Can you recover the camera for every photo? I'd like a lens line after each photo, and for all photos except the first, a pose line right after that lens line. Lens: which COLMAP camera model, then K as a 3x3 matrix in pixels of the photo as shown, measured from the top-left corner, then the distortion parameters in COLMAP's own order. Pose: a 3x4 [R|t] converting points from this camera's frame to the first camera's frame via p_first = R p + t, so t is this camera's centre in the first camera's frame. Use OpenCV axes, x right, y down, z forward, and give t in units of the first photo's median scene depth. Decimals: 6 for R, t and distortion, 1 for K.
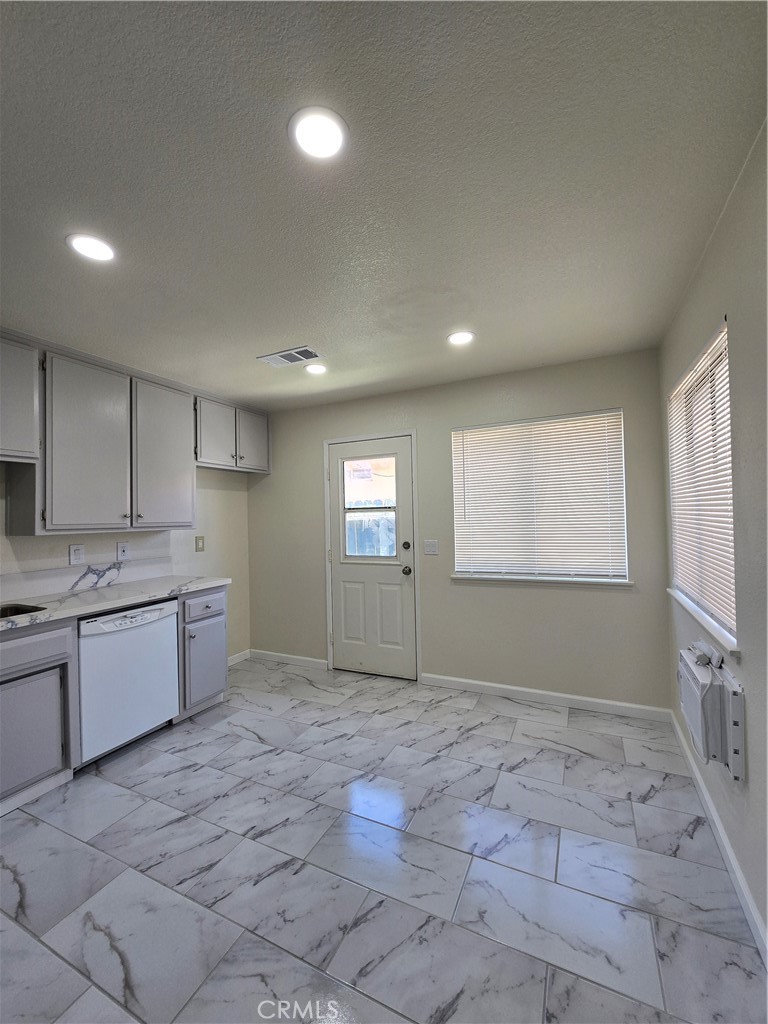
lens RADIAL K [[420.7, 0, 383.6], [0, 420.7, 509.7], [0, 0, 1]] dist [-0.002183, 0.000633]
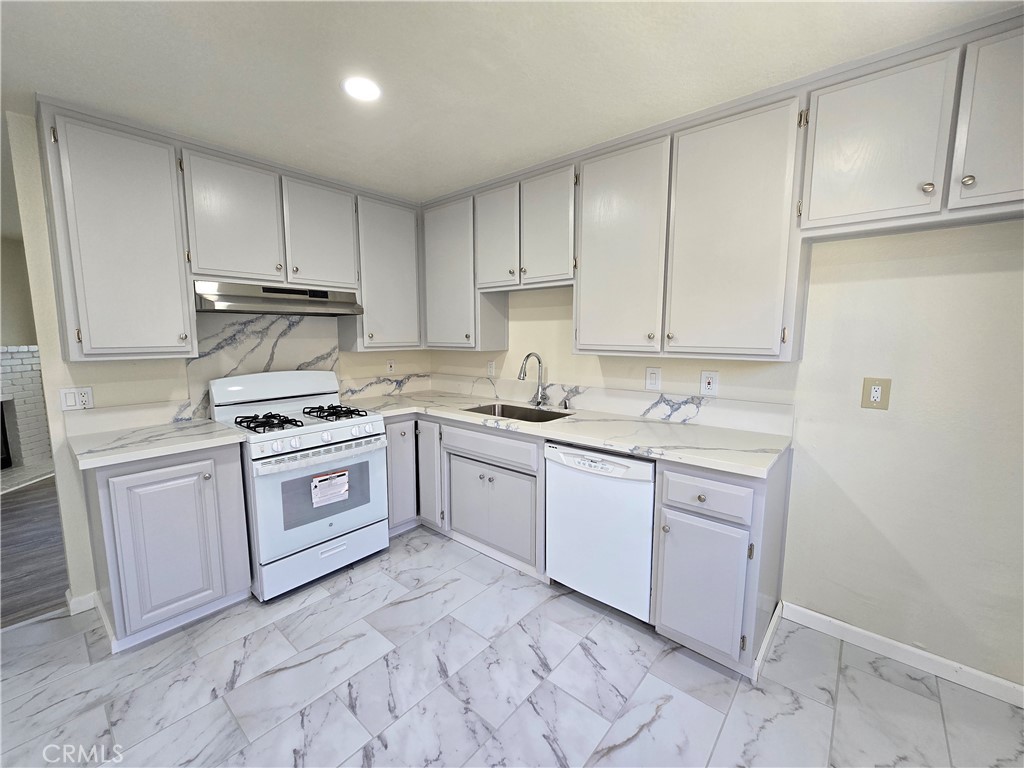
lens RADIAL K [[420.7, 0, 509.9], [0, 420.7, 382.5], [0, 0, 1]] dist [-0.002183, 0.000633]
pose [[-0.260526, 0.136408, -0.955782, 0.190105], [0.023677, 0.990574, 0.134920, -0.010978], [0.965177, 0.012520, -0.261300, 0.943361]]
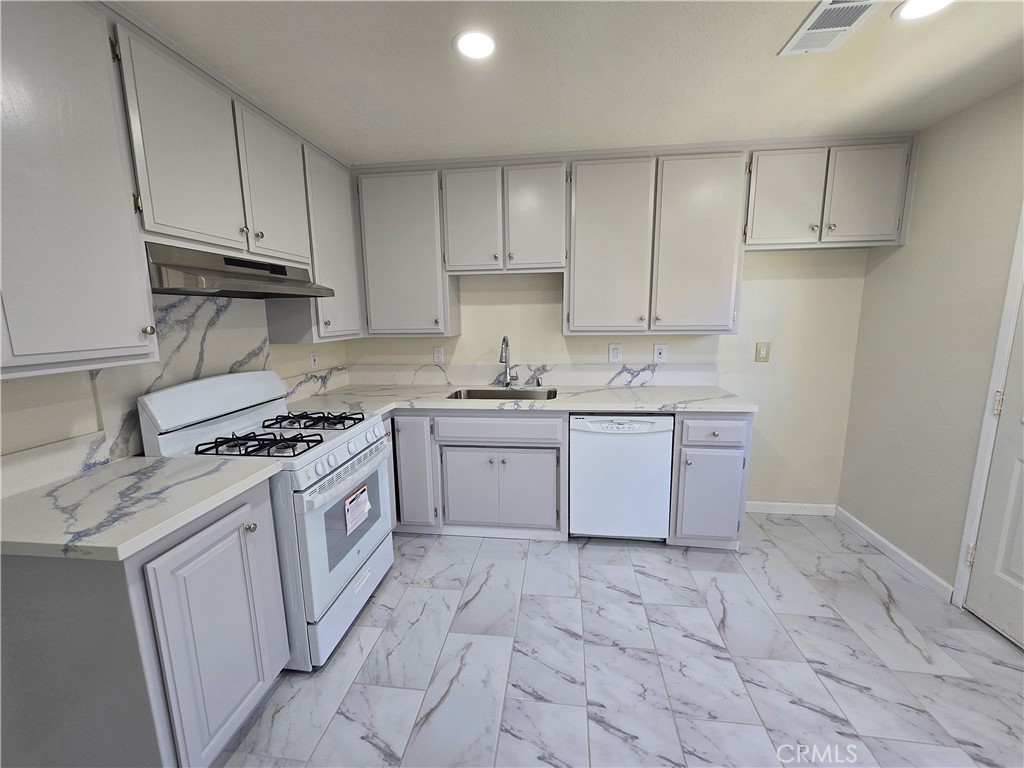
lens RADIAL K [[420.7, 0, 510.2], [0, 420.7, 382.3], [0, 0, 1]] dist [-0.002183, 0.000633]
pose [[0.315738, 0.171785, -0.933166, 0.202706], [0.021907, 0.981893, 0.188167, -0.028019], [0.948594, -0.079855, 0.306257, 0.411355]]
